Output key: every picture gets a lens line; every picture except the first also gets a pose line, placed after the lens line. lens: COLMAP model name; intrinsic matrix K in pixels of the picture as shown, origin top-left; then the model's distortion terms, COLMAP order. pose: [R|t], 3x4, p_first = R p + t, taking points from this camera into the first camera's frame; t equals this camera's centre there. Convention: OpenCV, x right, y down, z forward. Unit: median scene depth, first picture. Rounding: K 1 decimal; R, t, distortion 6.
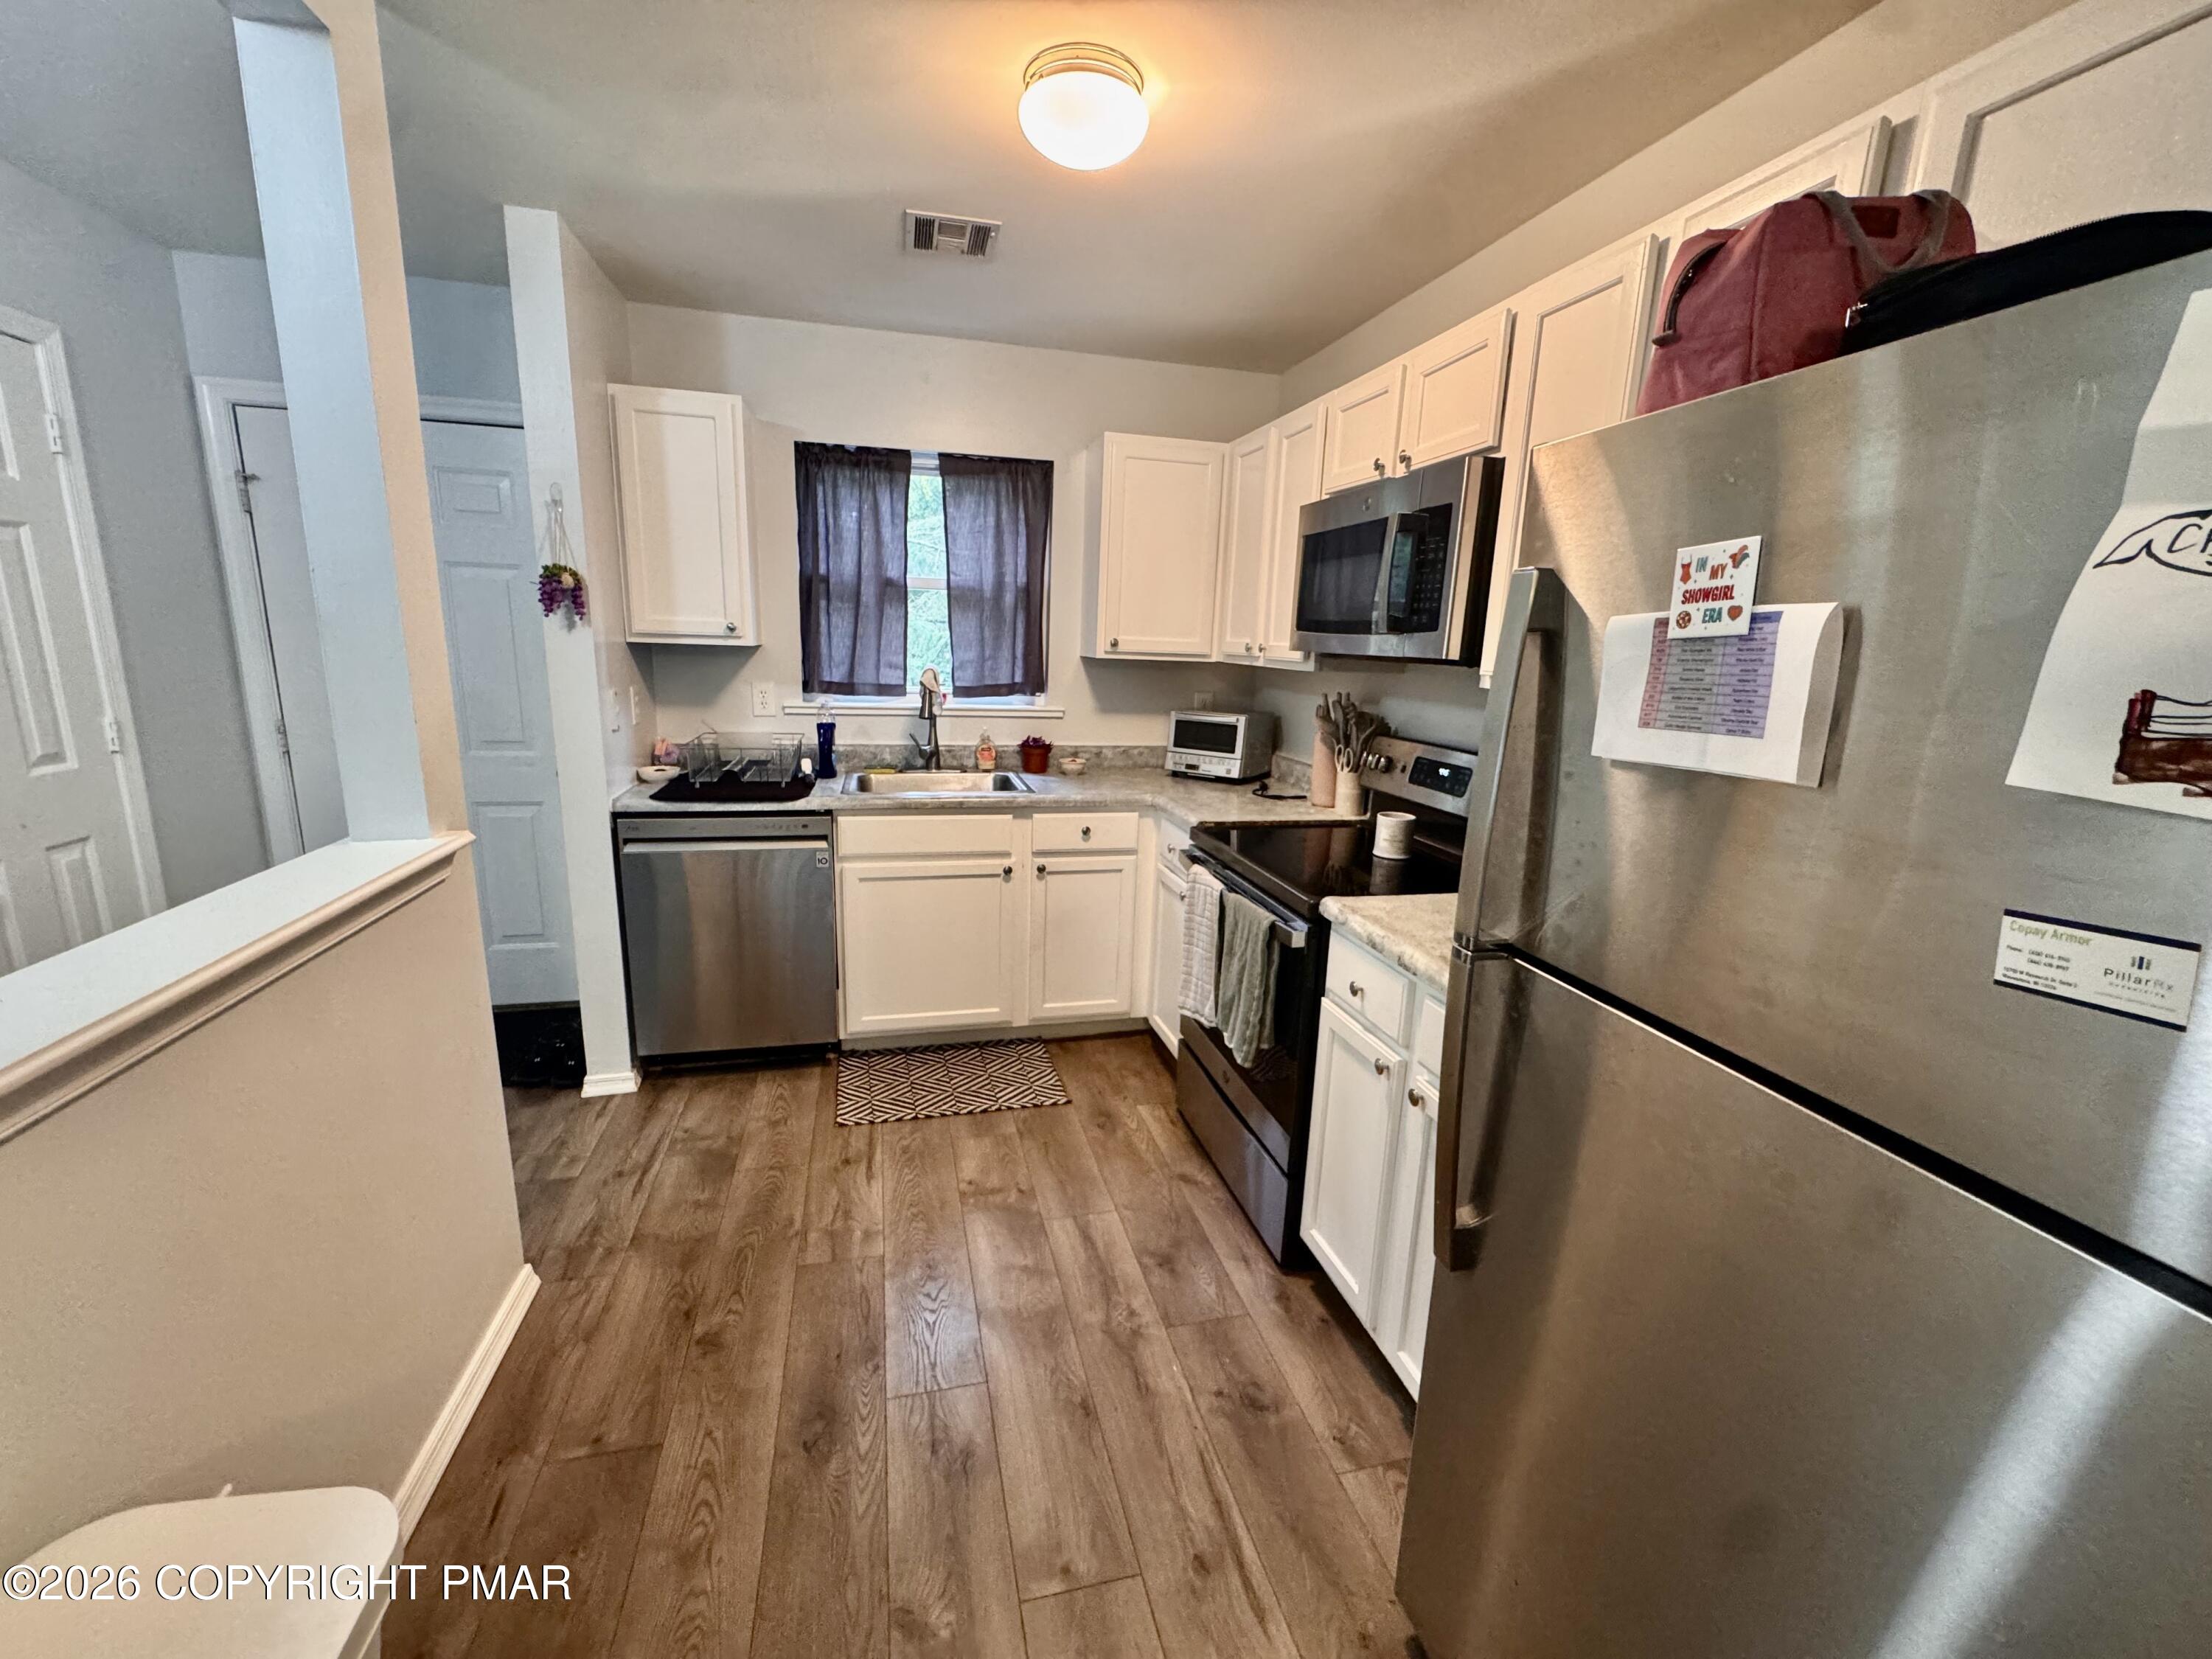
lens RADIAL K [[881.4, 0, 1101.5], [0, 881.4, 826.2], [0, 0, 1]] dist [-0.005446, 0.000215]
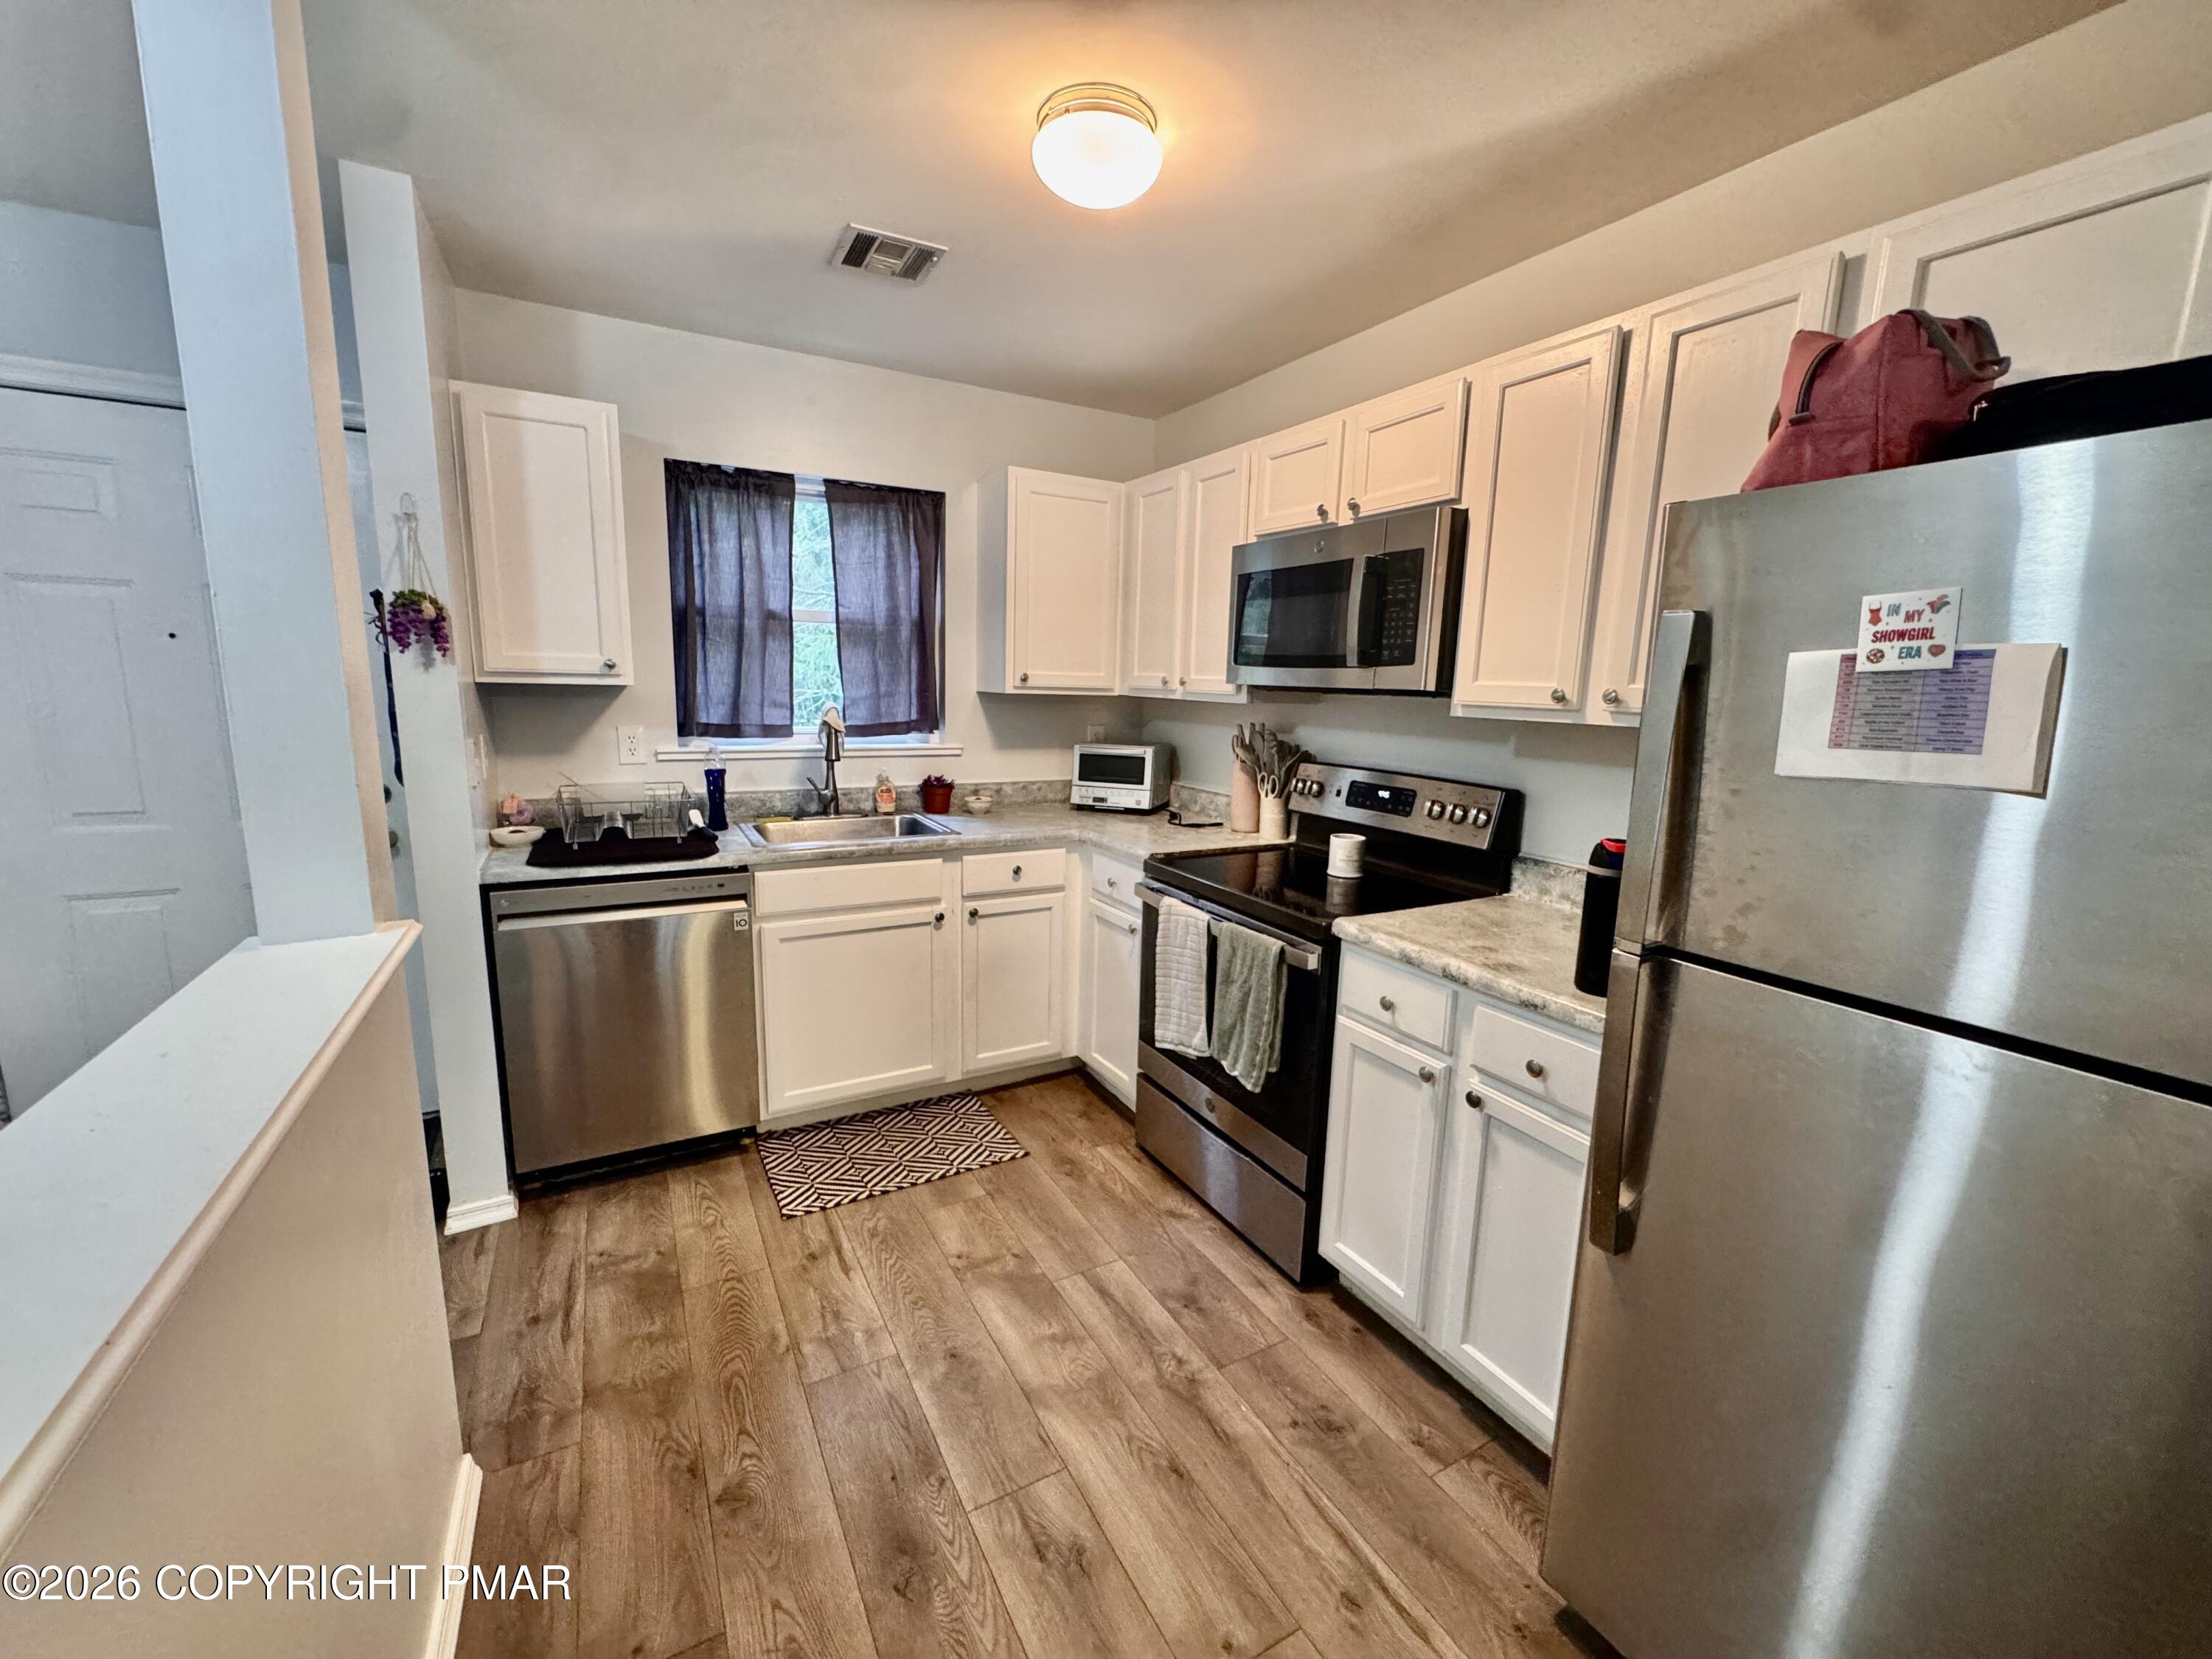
lens RADIAL K [[881.4, 0, 1100.8], [0, 881.4, 826.2], [0, 0, 1]] dist [-0.005446, 0.000215]
pose [[0.965714, -0.052205, 0.254304, -0.196969], [0.061358, 0.997718, -0.028190, -0.011547], [-0.252252, 0.042827, 0.966713, 0.041114]]
